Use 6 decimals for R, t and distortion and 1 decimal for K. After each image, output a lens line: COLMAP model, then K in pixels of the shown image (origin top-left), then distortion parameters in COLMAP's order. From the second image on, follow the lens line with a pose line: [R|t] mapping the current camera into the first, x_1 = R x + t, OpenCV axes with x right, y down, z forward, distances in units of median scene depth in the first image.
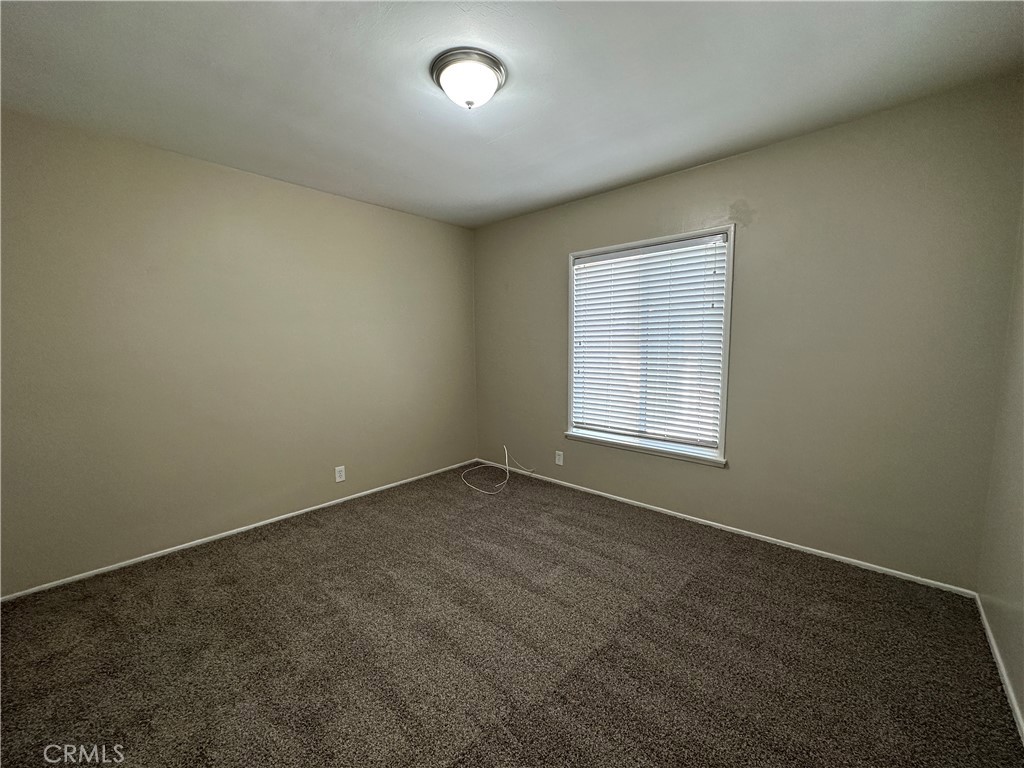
lens RADIAL K [[410.1, 0, 512.0], [0, 410.1, 384.0], [0, 0, 1]] dist [0.001783, 0.000157]
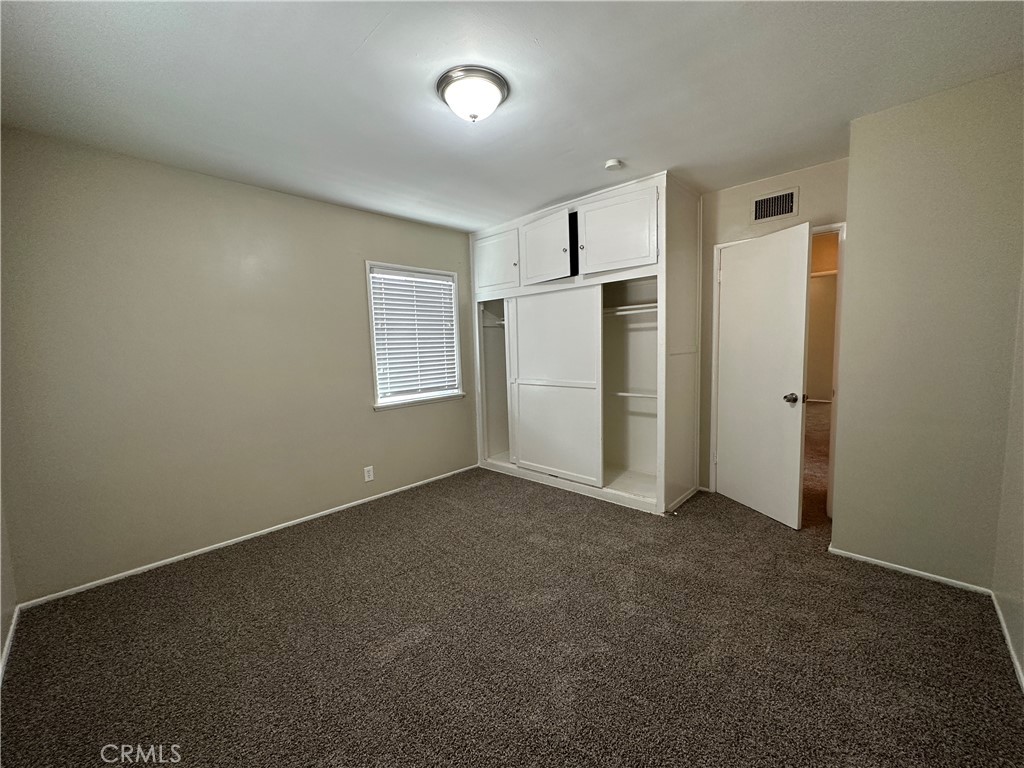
lens RADIAL K [[410.1, 0, 512.0], [0, 410.1, 384.0], [0, 0, 1]] dist [0.001783, 0.000157]
pose [[-0.998824, 0.039131, 0.028624, -0.128804], [0.043978, 0.979785, 0.195158, -0.134870], [-0.020408, 0.196188, -0.980354, 1.309657]]
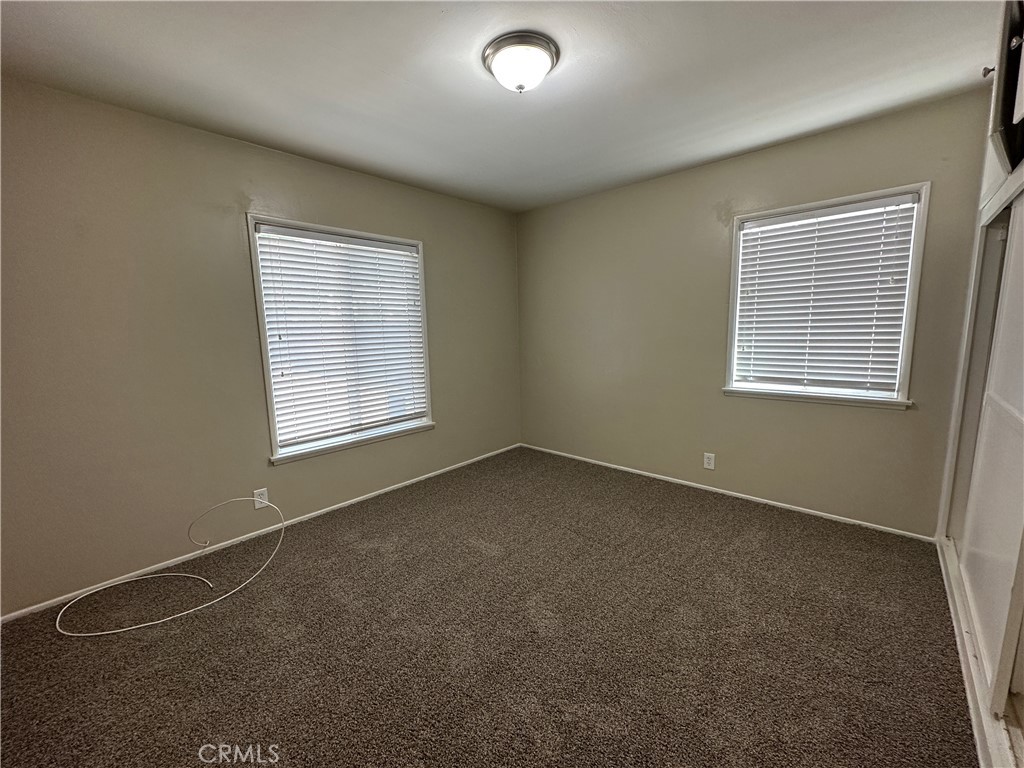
lens RADIAL K [[409.9, 0, 511.8], [0, 409.9, 386.6], [0, 0, 1]] dist [-0.001621, -0.000097]
pose [[0.000434, -0.131219, 0.991353, -0.720450], [0.125175, 0.983563, 0.130133, -0.062946], [-0.992135, 0.124036, 0.016853, 0.669175]]
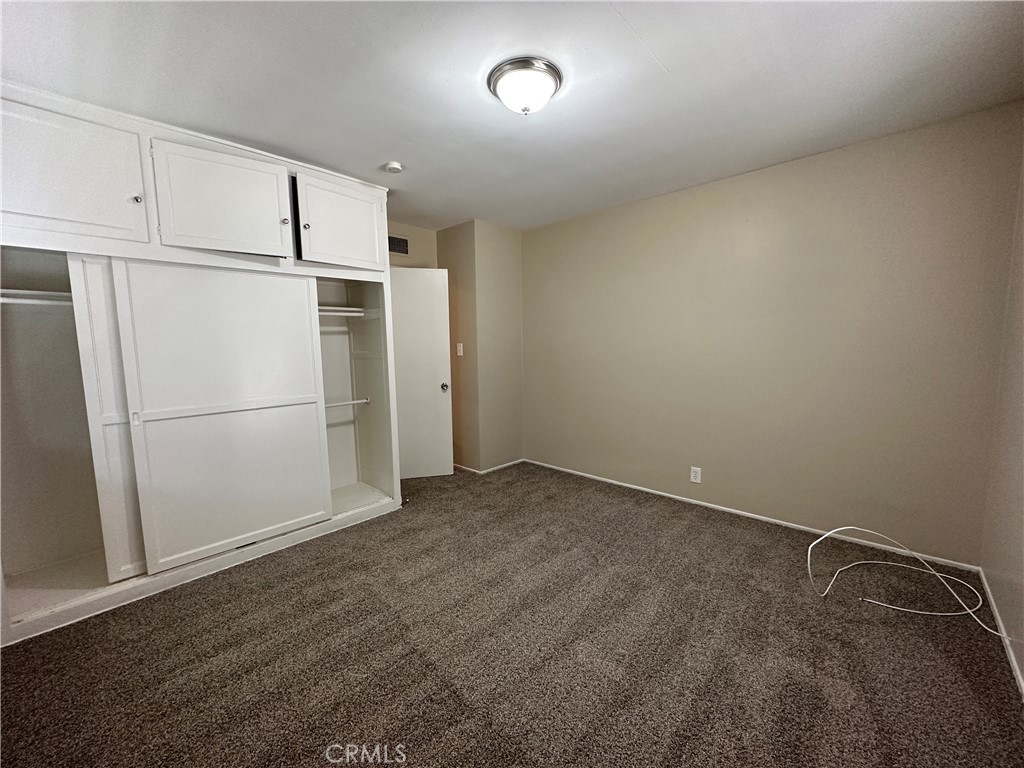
lens RADIAL K [[409.9, 0, 511.8], [0, 409.9, 386.6], [0, 0, 1]] dist [-0.001621, -0.000097]
pose [[-0.009365, 0.117429, -0.993037, 0.600817], [-0.085901, 0.989315, 0.117799, -0.074174], [0.996260, 0.086406, 0.000823, 0.624377]]
